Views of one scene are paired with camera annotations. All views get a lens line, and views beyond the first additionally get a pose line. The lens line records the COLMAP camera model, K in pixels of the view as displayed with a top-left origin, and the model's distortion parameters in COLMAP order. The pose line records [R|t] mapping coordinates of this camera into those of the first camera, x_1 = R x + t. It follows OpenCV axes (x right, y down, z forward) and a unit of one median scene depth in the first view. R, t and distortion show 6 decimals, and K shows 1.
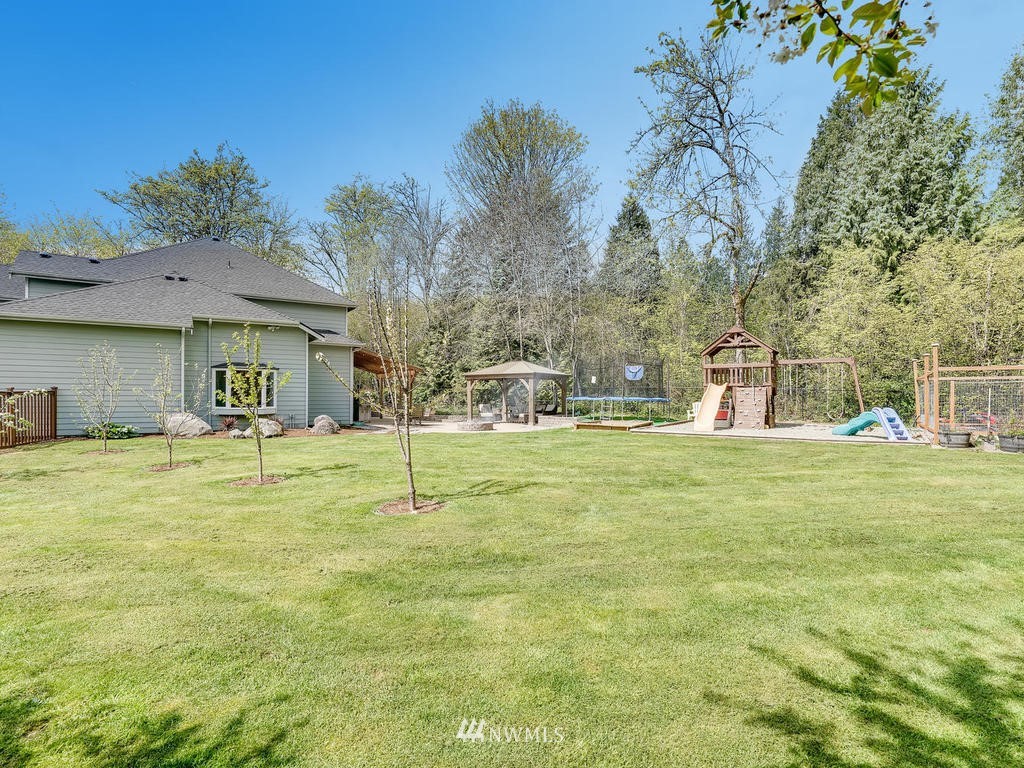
lens RADIAL K [[521.7, 0, 512.0], [0, 521.7, 384.0], [0, 0, 1]] dist [-0.000935, 0.000453]
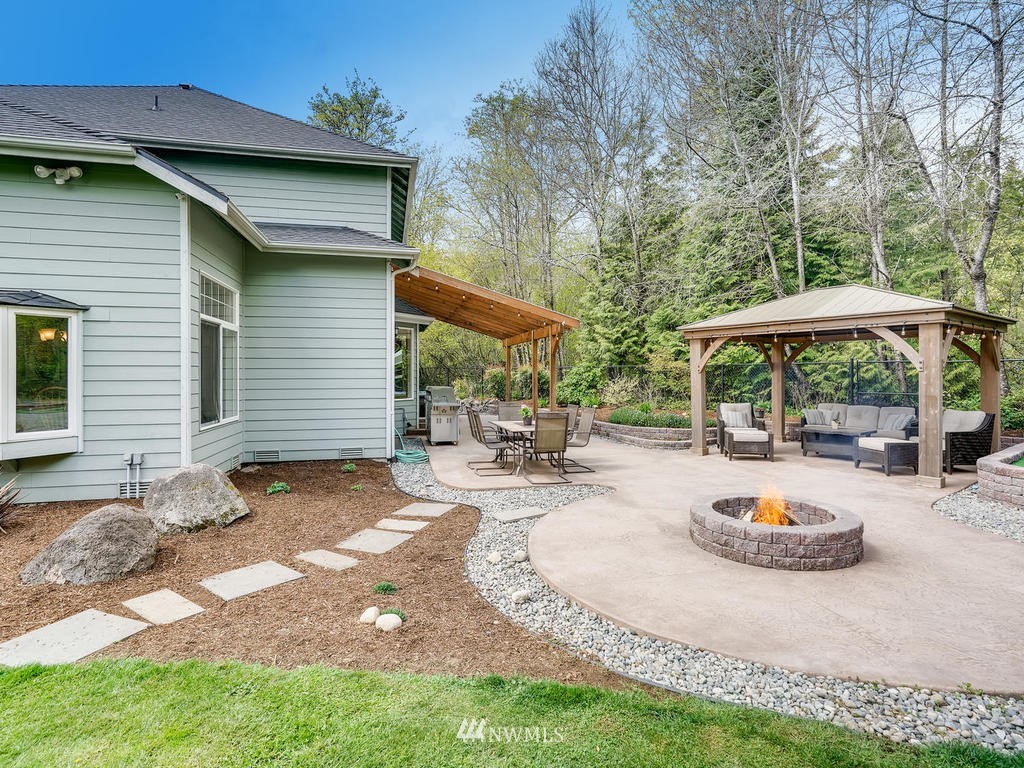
lens RADIAL K [[521.7, 0, 512.0], [0, 521.7, 384.0], [0, 0, 1]] dist [-0.000935, 0.000453]
pose [[0.939764, -0.006408, -0.341763, -0.062965], [0.020880, 0.999033, 0.038681, 0.006026], [0.341184, -0.043487, 0.938990, 0.478831]]
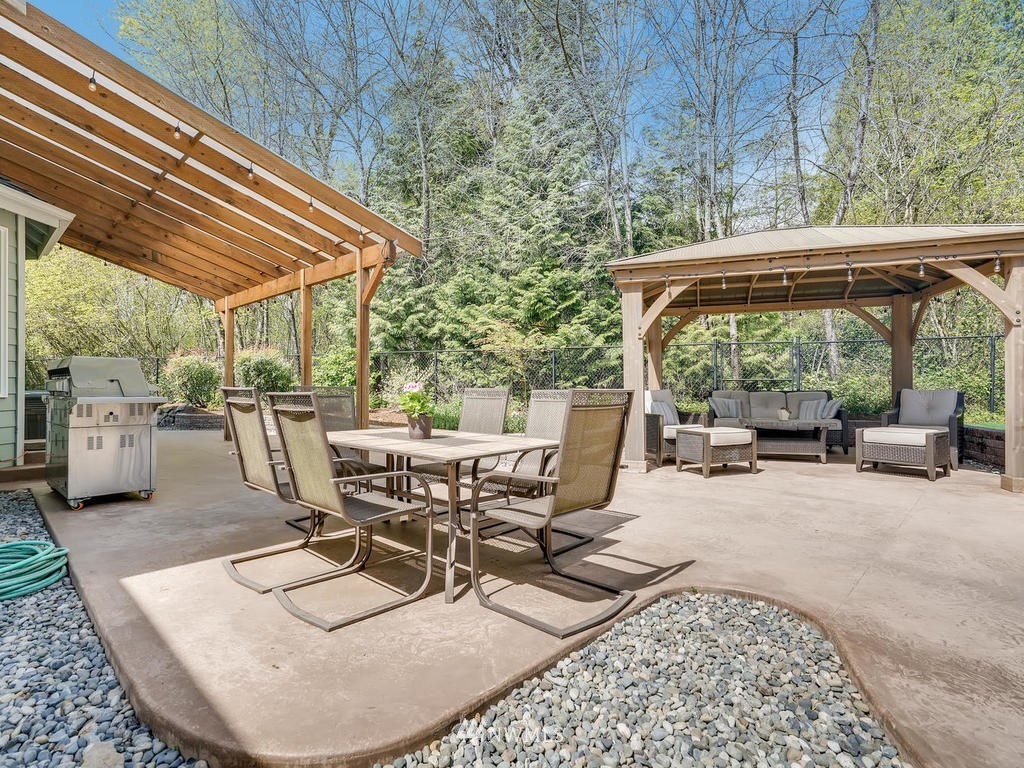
lens RADIAL K [[521.7, 0, 512.0], [0, 521.7, 384.0], [0, 0, 1]] dist [-0.000935, 0.000453]
pose [[0.973966, -0.012504, 0.226349, -0.149852], [0.006164, 0.999569, 0.028695, 0.023783], [-0.226611, -0.026553, 0.973623, 0.627045]]
